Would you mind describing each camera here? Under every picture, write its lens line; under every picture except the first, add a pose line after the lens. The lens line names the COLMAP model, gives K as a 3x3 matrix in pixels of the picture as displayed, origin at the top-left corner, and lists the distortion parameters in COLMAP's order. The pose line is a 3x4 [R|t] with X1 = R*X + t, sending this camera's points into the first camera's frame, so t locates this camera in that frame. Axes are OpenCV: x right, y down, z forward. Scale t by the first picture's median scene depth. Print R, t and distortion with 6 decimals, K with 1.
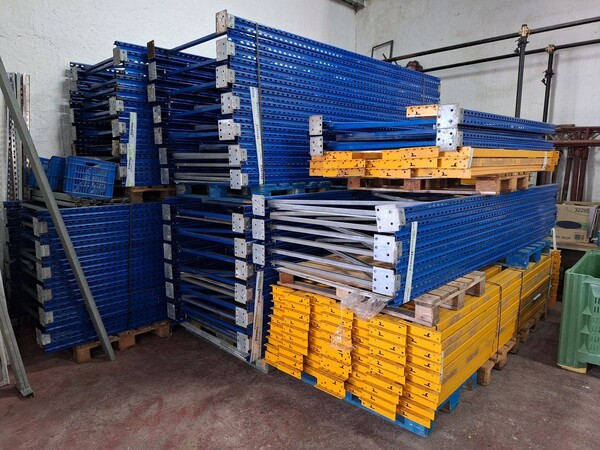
lens RADIAL K [[414.6, 0, 304.9], [0, 414.6, 222.6], [0, 0, 1]] dist [0.038069, -0.053218]
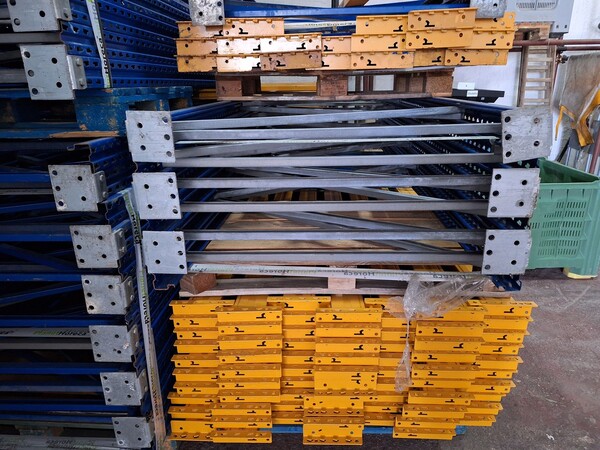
lens RADIAL K [[417.0, 0, 302.0], [0, 417.0, 231.7], [0, 0, 1]] dist [0.002594, -0.002778]
pose [[0.755107, -0.225809, 0.615486, -0.260743], [0.102797, 0.967980, 0.229016, -0.029335], [-0.647492, -0.109662, 0.754141, 0.566132]]
